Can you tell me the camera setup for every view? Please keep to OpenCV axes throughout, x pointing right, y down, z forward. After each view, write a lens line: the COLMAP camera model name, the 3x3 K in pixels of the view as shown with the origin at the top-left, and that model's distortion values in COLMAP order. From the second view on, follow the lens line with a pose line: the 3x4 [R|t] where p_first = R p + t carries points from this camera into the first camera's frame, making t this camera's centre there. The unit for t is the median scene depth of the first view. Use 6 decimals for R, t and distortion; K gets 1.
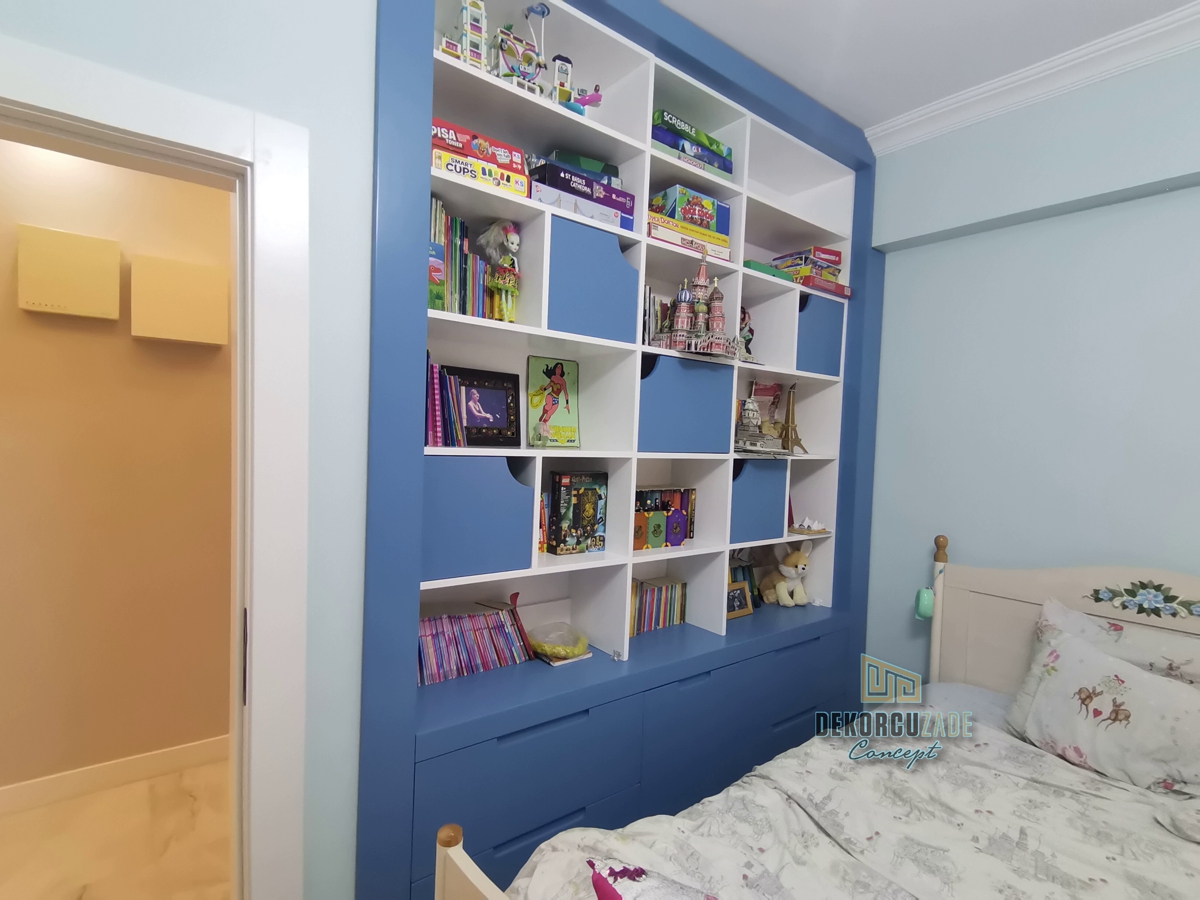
lens RADIAL K [[600.5, 0, 600.9], [0, 600.5, 453.4], [0, 0, 1]] dist [0.030776, -0.022693]
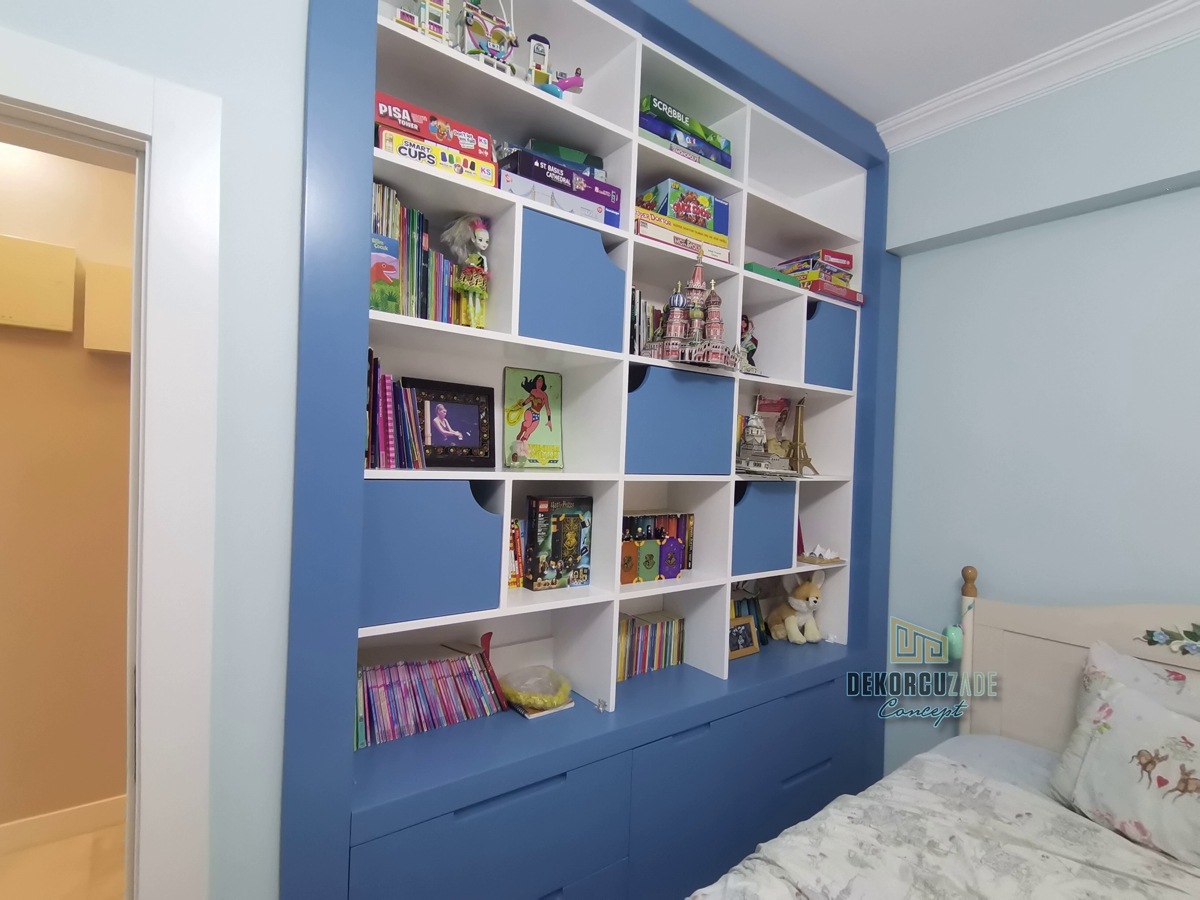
lens RADIAL K [[600.5, 0, 601.2], [0, 600.5, 452.6], [0, 0, 1]] dist [0.030776, -0.022693]
pose [[0.999839, -0.000634, -0.017931, 0.041933], [0.000073, 0.999512, -0.031252, -0.006410], [0.017942, 0.031246, 0.999351, 0.109927]]
